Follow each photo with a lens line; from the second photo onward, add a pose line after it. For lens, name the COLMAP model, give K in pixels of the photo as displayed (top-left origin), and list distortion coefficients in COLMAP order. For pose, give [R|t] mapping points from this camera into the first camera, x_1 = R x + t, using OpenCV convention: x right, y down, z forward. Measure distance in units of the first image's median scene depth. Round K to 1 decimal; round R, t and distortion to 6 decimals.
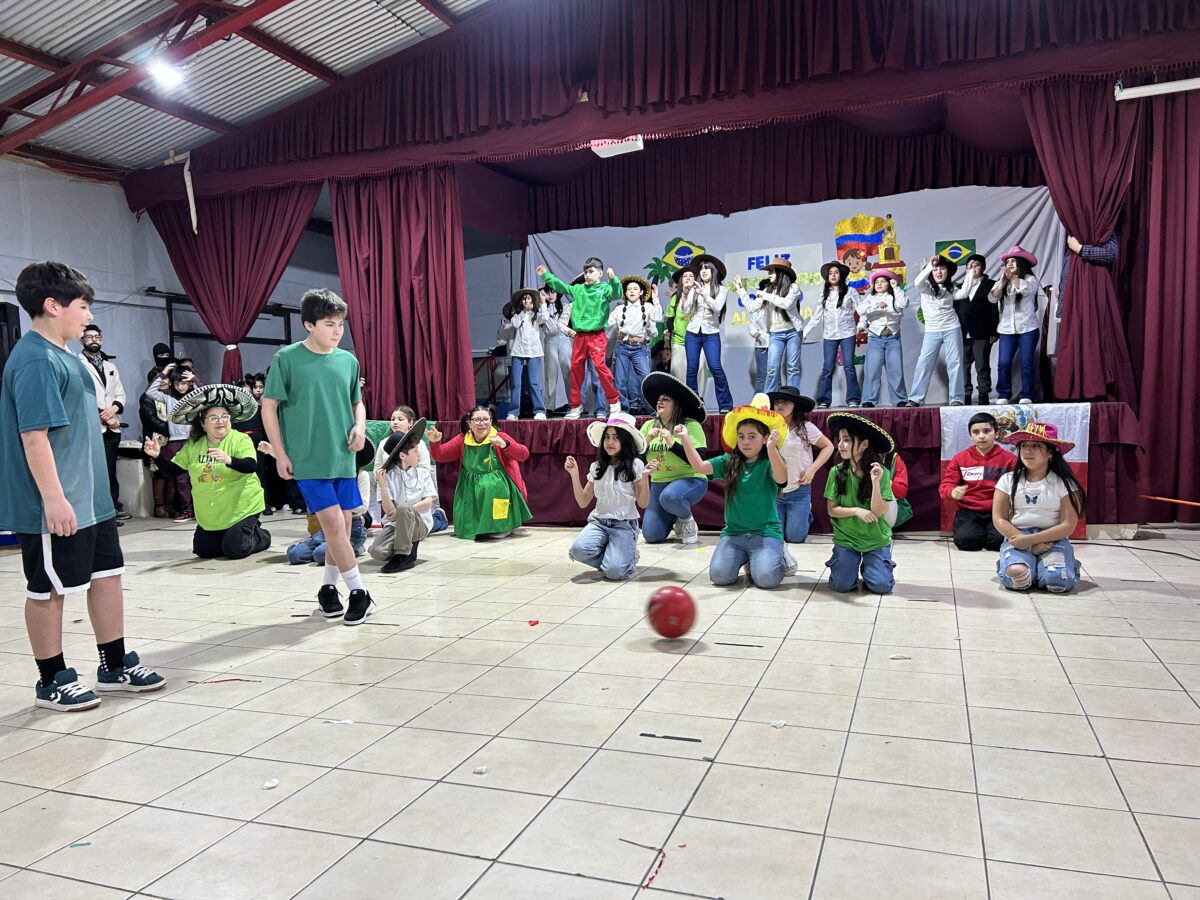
lens RADIAL K [[901.6, 0, 593.2], [0, 901.6, 450.1], [0, 0, 1]] dist [0.058760, -0.062943]
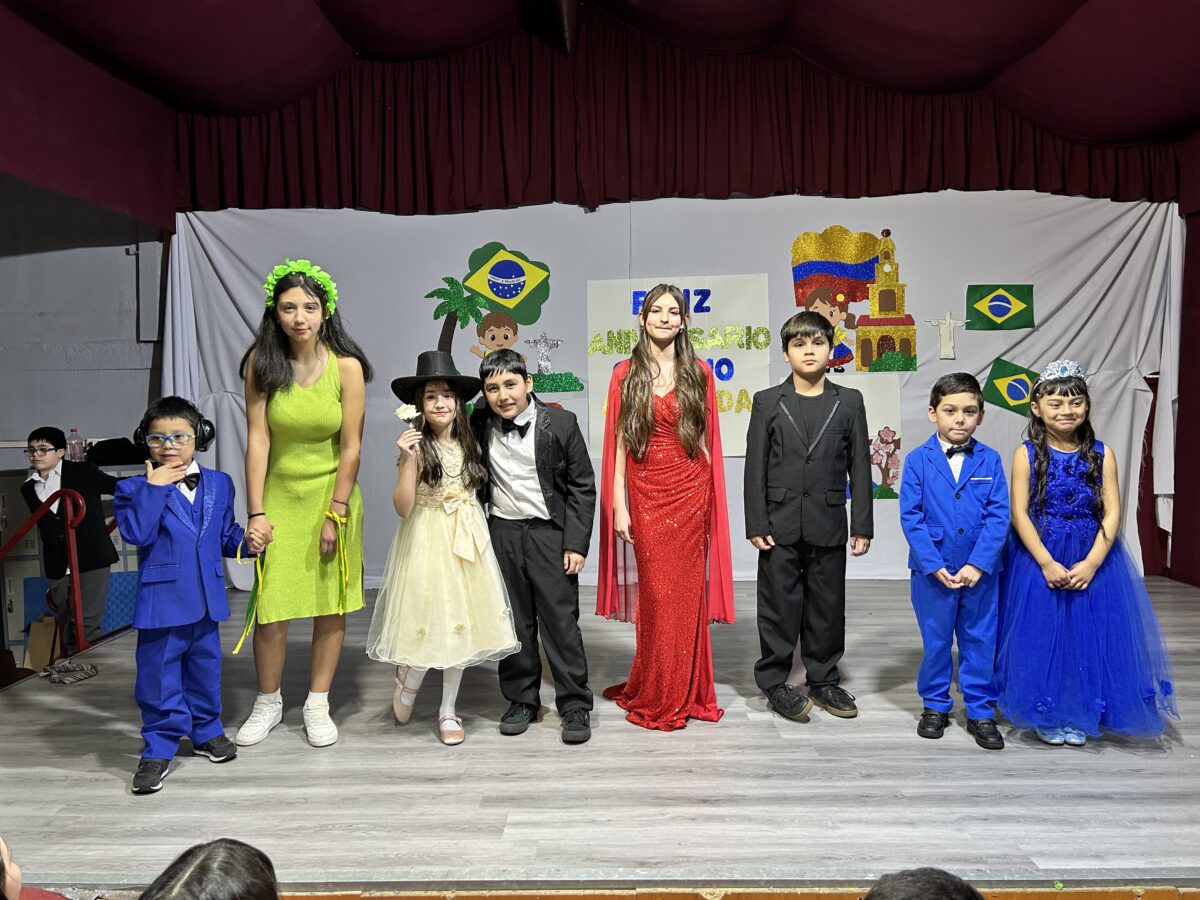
lens RADIAL K [[901.6, 0, 593.2], [0, 901.6, 450.1], [0, 0, 1]] dist [0.058760, -0.062943]
pose [[0.944629, -0.000614, 0.328139, -0.029480], [0.004737, 0.999920, -0.011766, -0.145004], [-0.328105, 0.012669, 0.944556, 0.652142]]
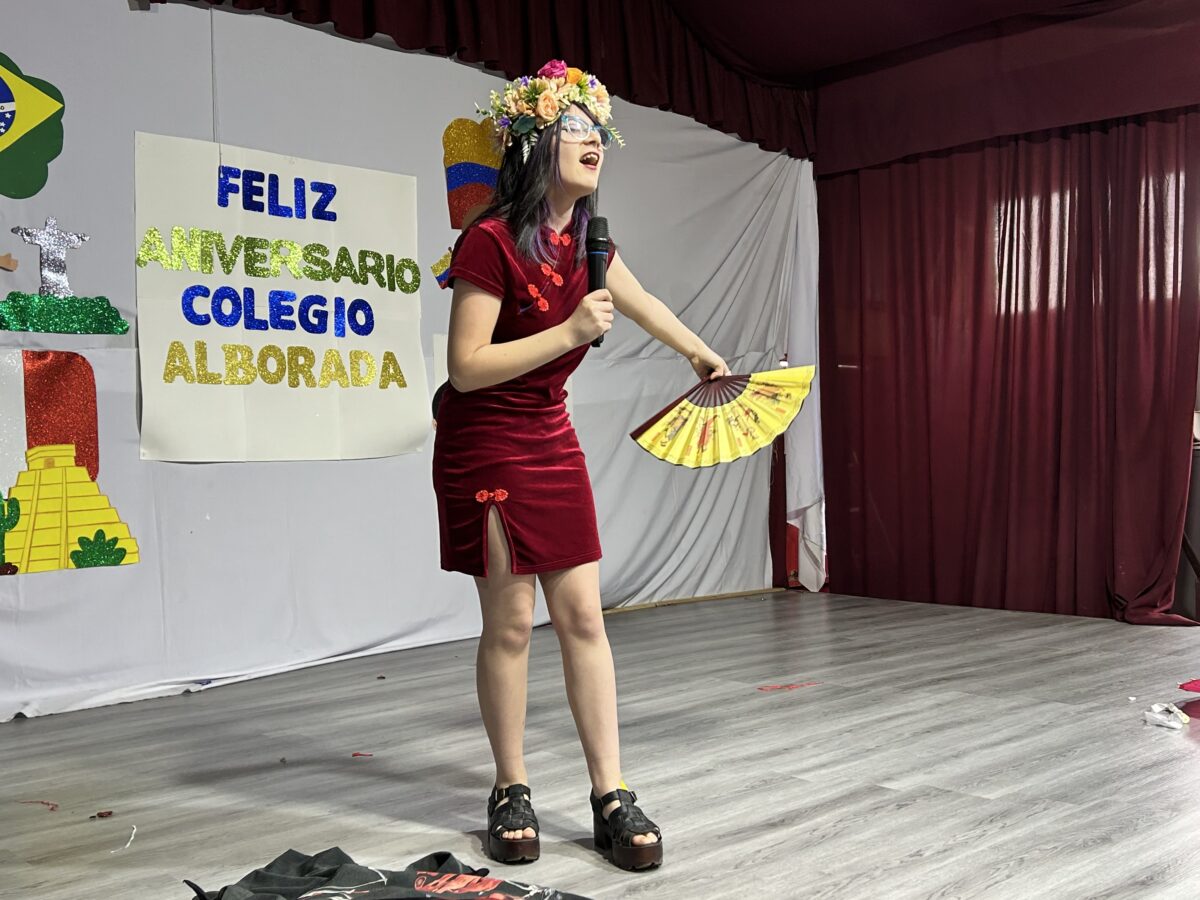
lens RADIAL K [[1286.3, 0, 600.0], [0, 1286.3, 450.0], [0, 0, 1]] dist [0.150257, -0.239252]
pose [[0.465881, 0.021478, 0.884586, -0.189323], [0.053517, 0.997191, -0.052397, -0.114320], [-0.883227, 0.071751, 0.463423, 0.887600]]
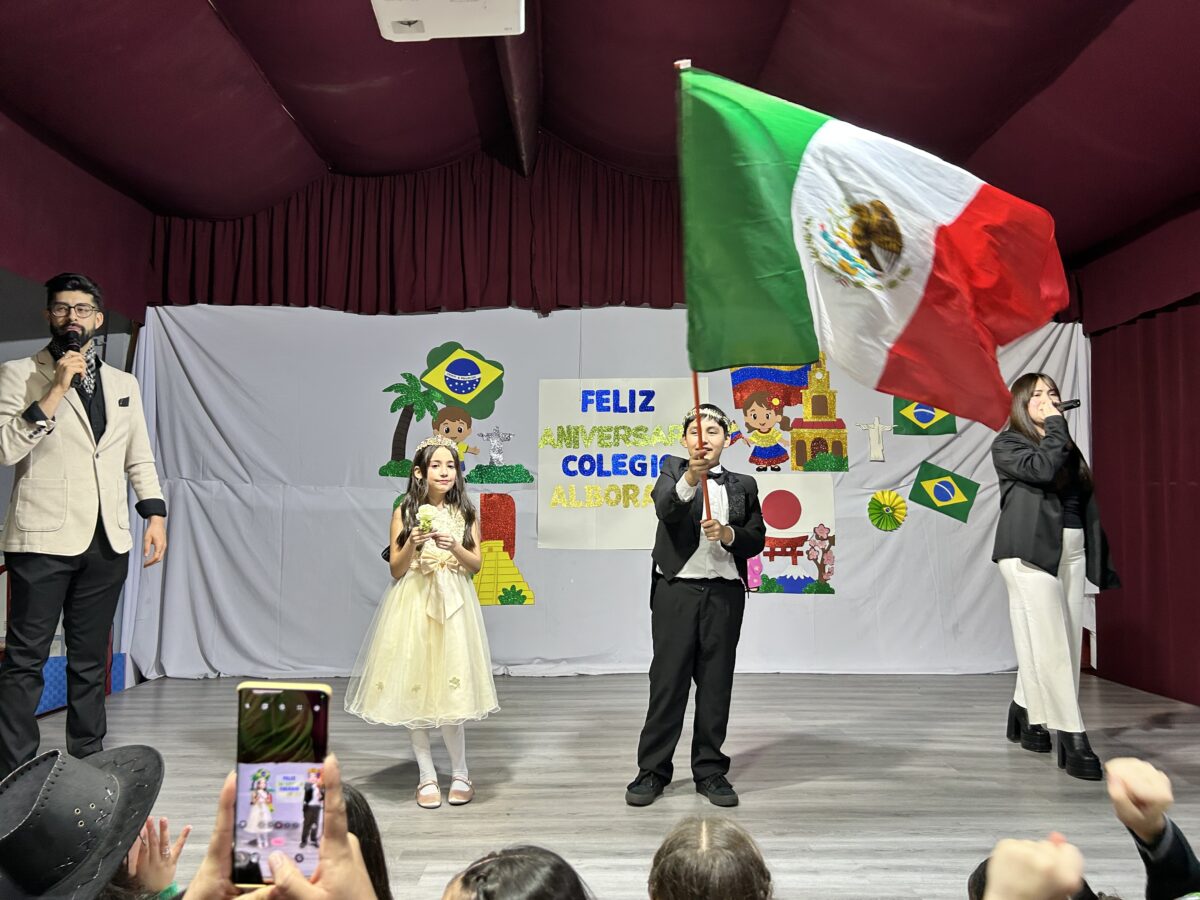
lens RADIAL K [[898.1, 0, 591.4], [0, 898.1, 444.6], [0, 0, 1]] dist [0.103323, -0.152886]
pose [[0.931150, 0.065151, 0.358768, -0.025298], [-0.012576, 0.989061, -0.146969, -0.124587], [-0.364419, 0.132338, 0.921784, 0.625810]]
